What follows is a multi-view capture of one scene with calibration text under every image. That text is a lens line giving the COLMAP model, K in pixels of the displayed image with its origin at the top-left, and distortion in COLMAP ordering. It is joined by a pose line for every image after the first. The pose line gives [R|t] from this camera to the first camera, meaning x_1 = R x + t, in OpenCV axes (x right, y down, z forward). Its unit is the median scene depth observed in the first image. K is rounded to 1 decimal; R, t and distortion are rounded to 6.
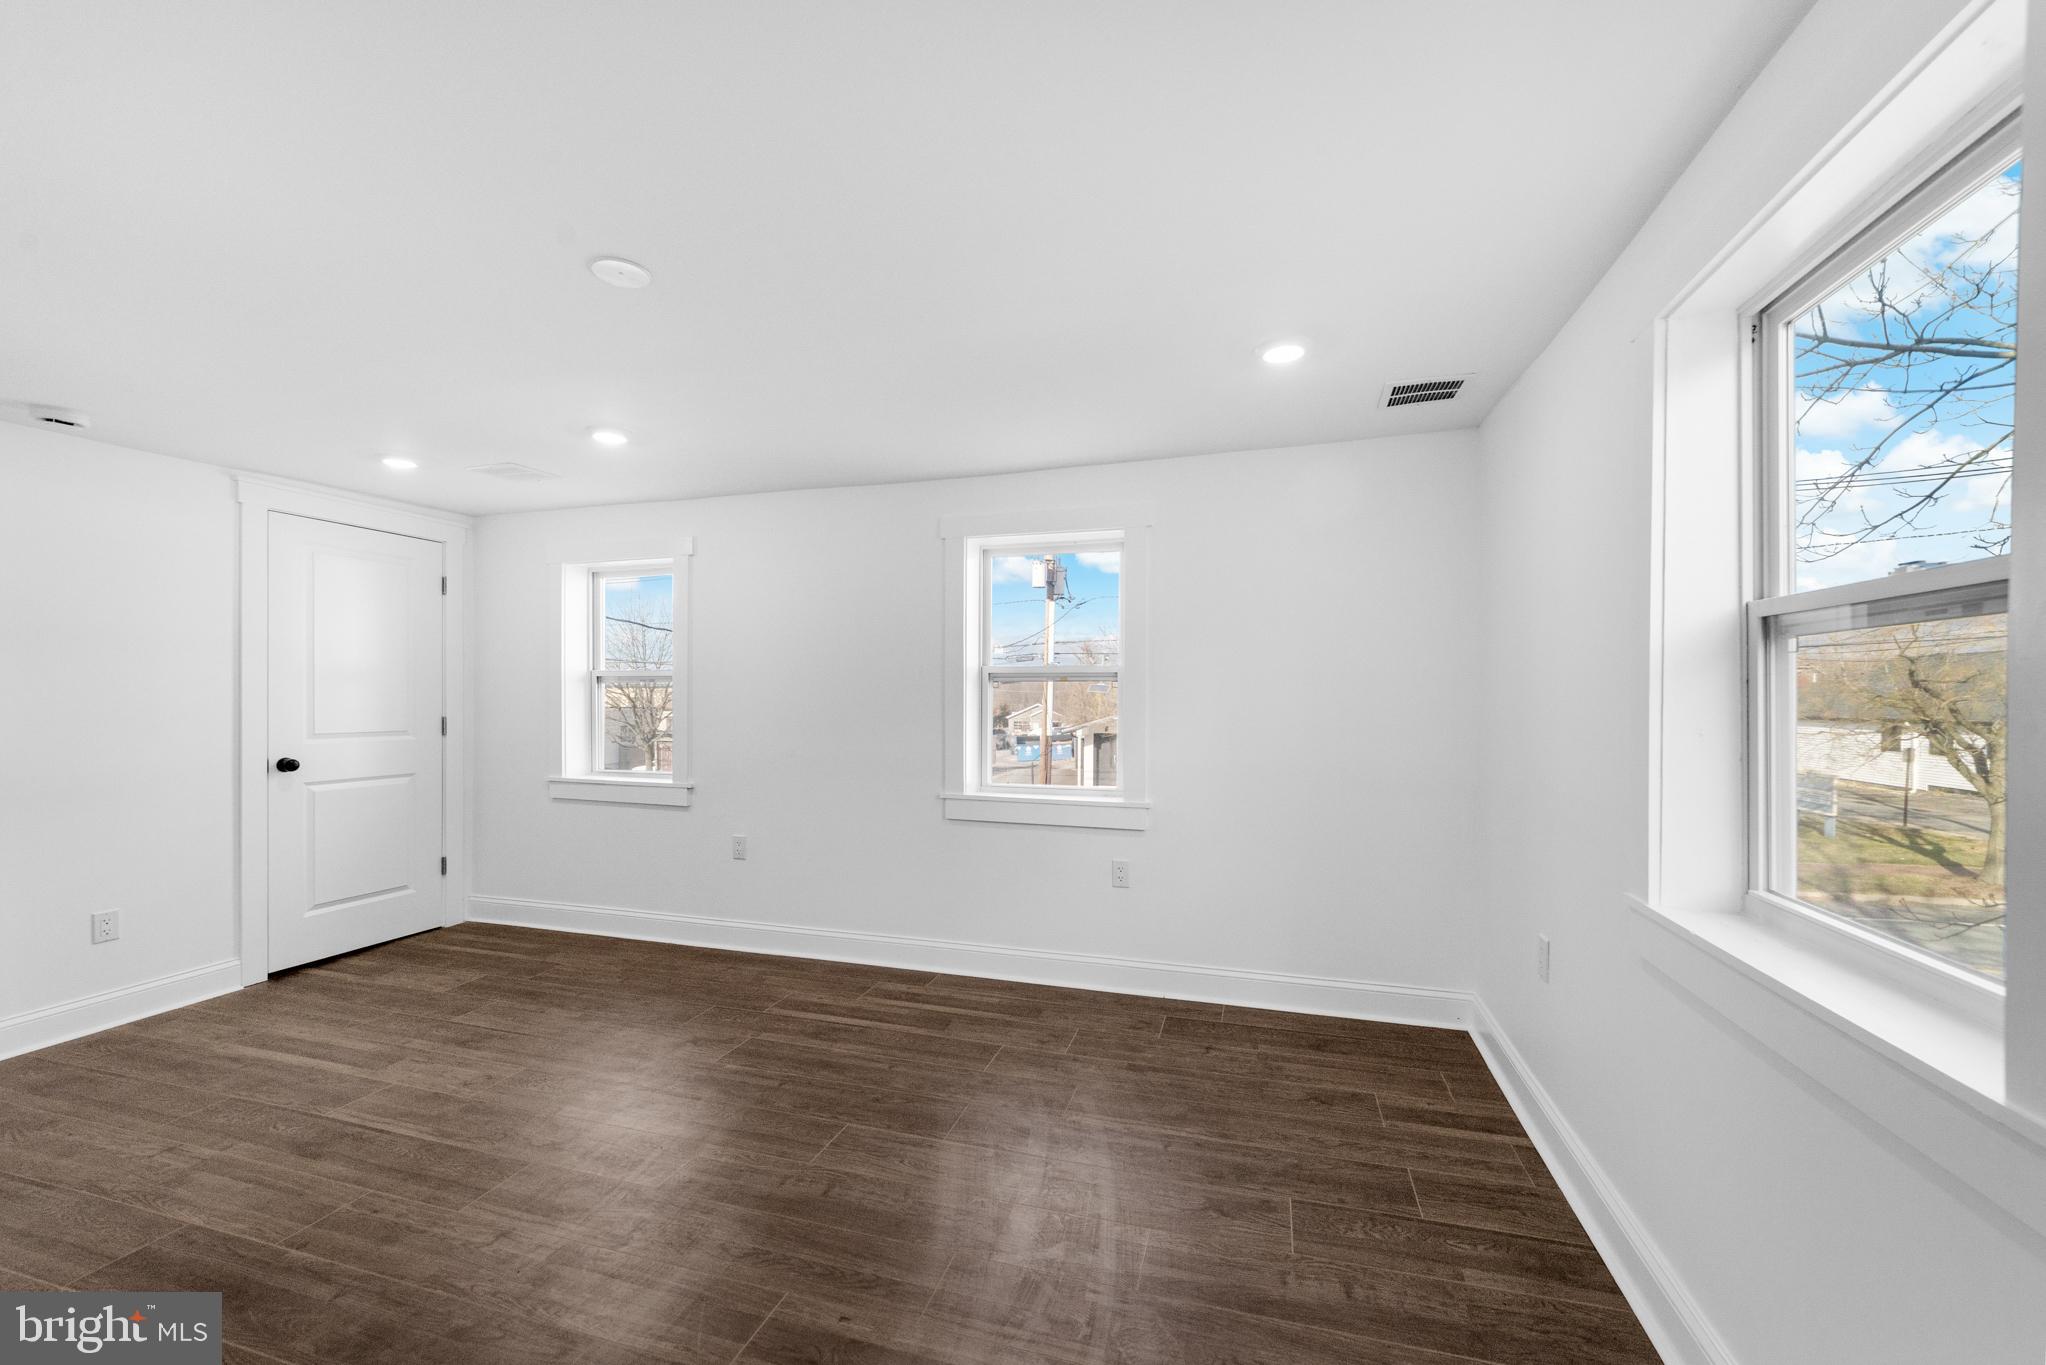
lens RADIAL K [[809.2, 0, 1019.8], [0, 809.2, 696.6], [0, 0, 1]] dist [0.000392, 0.004424]
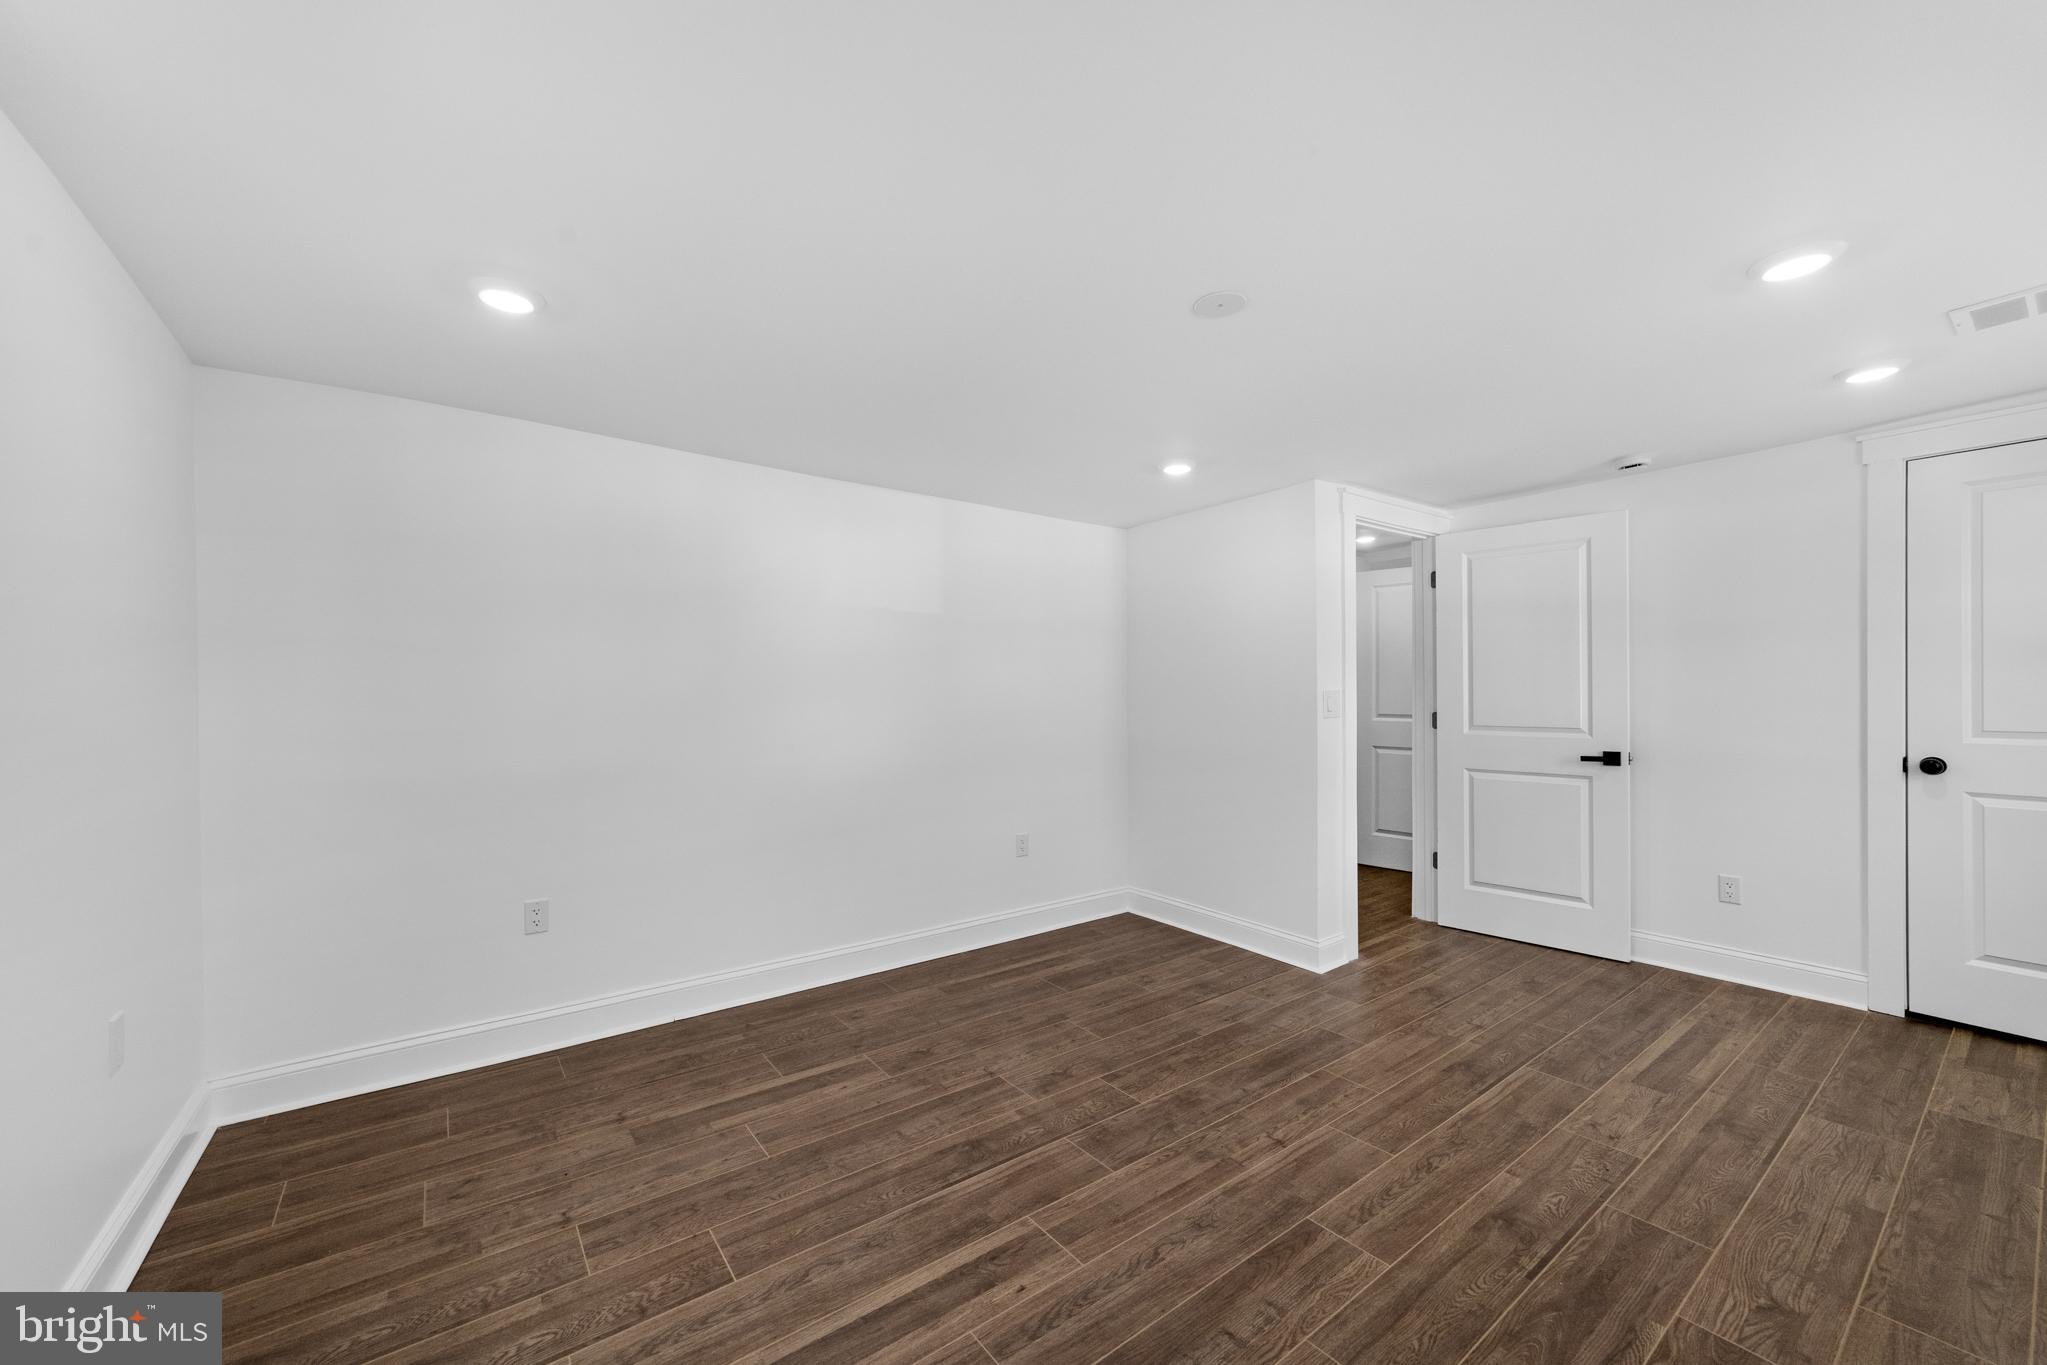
lens RADIAL K [[773.4, 0, 1023.5], [0, 773.4, 682.5], [0, 0, 1]] dist [-0.000334, 0.000479]
pose [[-0.586460, -0.004164, -0.809967, 0.319501], [0.006931, 0.999924, -0.010159, 0.003120], [0.809949, -0.011572, -0.586387, 0.888576]]
